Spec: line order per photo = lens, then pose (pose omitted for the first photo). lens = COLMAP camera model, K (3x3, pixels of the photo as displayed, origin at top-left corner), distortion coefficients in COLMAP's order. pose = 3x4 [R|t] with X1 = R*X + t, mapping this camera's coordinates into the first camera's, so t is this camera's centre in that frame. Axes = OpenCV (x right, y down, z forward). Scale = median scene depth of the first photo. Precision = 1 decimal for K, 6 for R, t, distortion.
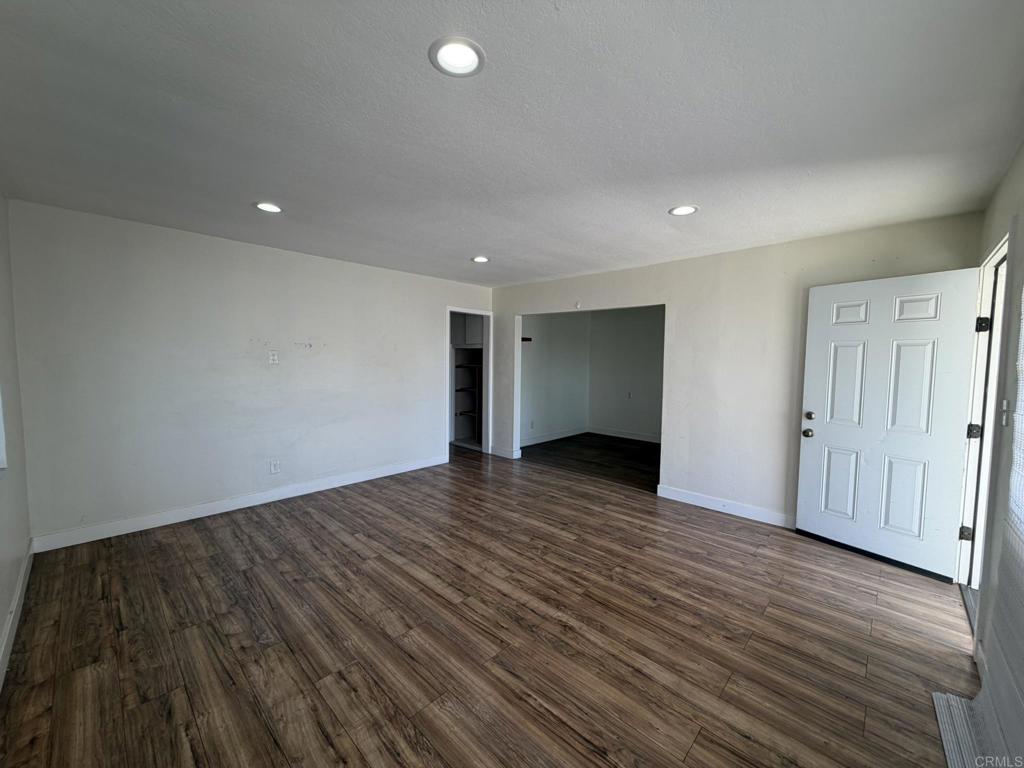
lens RADIAL K [[407.8, 0, 509.2], [0, 407.8, 385.2], [0, 0, 1]] dist [0.000038, 0.000605]
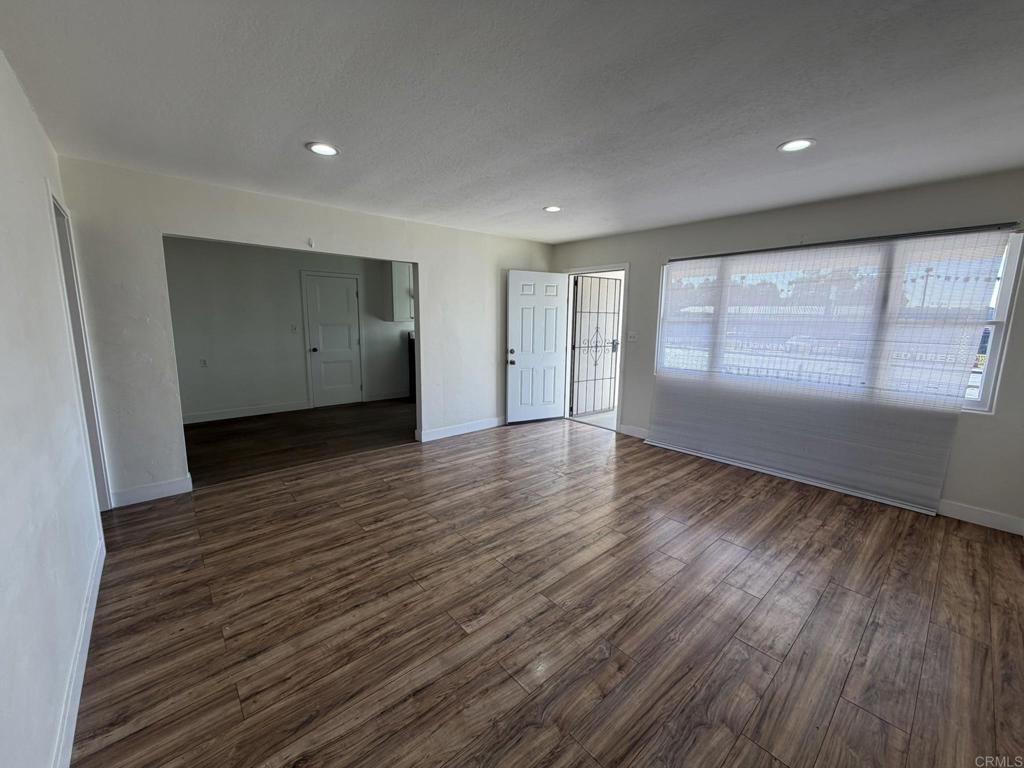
lens RADIAL K [[407.8, 0, 511.3], [0, 407.8, 381.8], [0, 0, 1]] dist [0.000038, 0.000605]
pose [[0.083728, -0.167575, 0.982297, -0.844427], [0.056698, 0.984963, 0.163197, -0.067678], [-0.994874, 0.042030, 0.091970, 0.838499]]
